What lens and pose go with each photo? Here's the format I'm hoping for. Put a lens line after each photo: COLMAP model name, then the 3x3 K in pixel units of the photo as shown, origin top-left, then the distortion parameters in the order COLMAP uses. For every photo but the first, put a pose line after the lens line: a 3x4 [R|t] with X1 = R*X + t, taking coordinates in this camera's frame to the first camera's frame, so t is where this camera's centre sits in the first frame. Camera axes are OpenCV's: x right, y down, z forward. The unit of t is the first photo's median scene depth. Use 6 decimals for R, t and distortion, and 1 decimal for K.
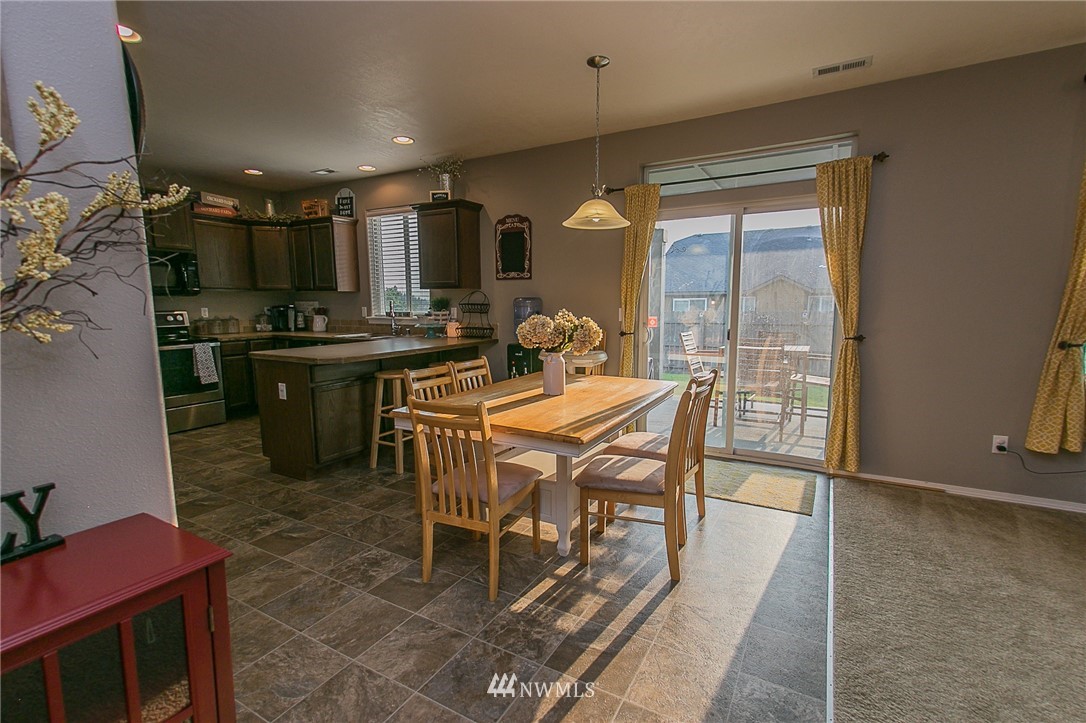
lens RADIAL K [[500.3, 0, 551.1], [0, 500.3, 369.9], [0, 0, 1]] dist [0.014311, -0.000277]
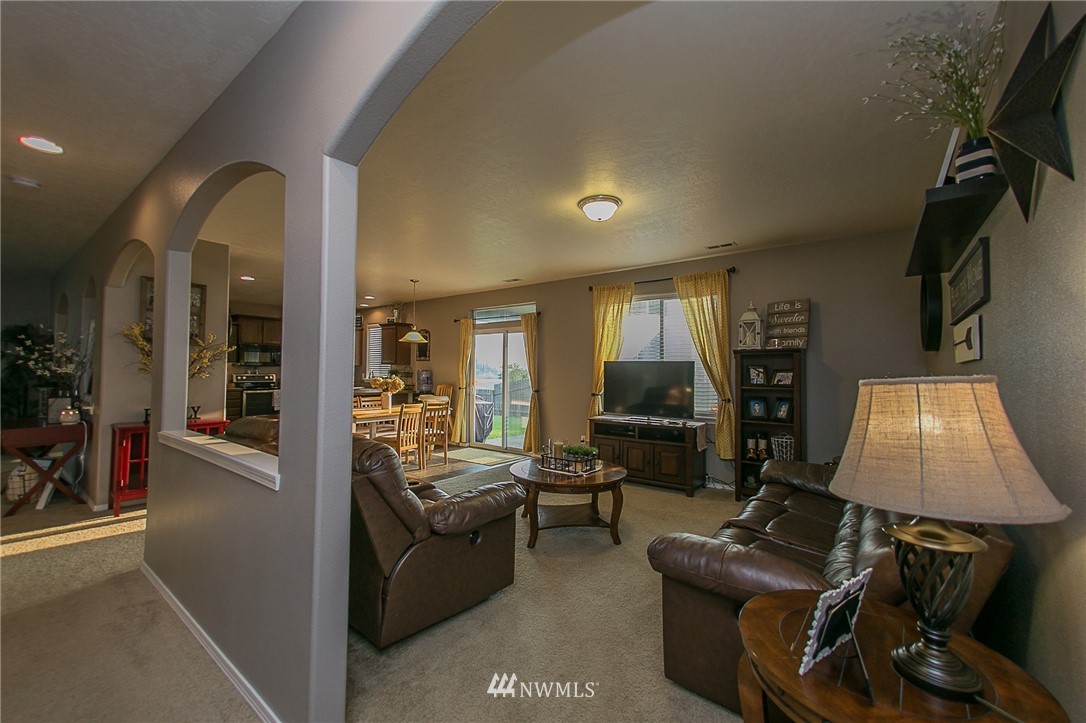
lens RADIAL K [[422.4, 0, 537.3], [0, 422.4, 363.5], [0, 0, 1]] dist [0.010944, -0.000484]
pose [[0.990499, 0.016032, -0.136586, 0.536974], [-0.037870, 0.986579, -0.158830, 0.068899], [0.132206, 0.162493, 0.977813, -0.509337]]
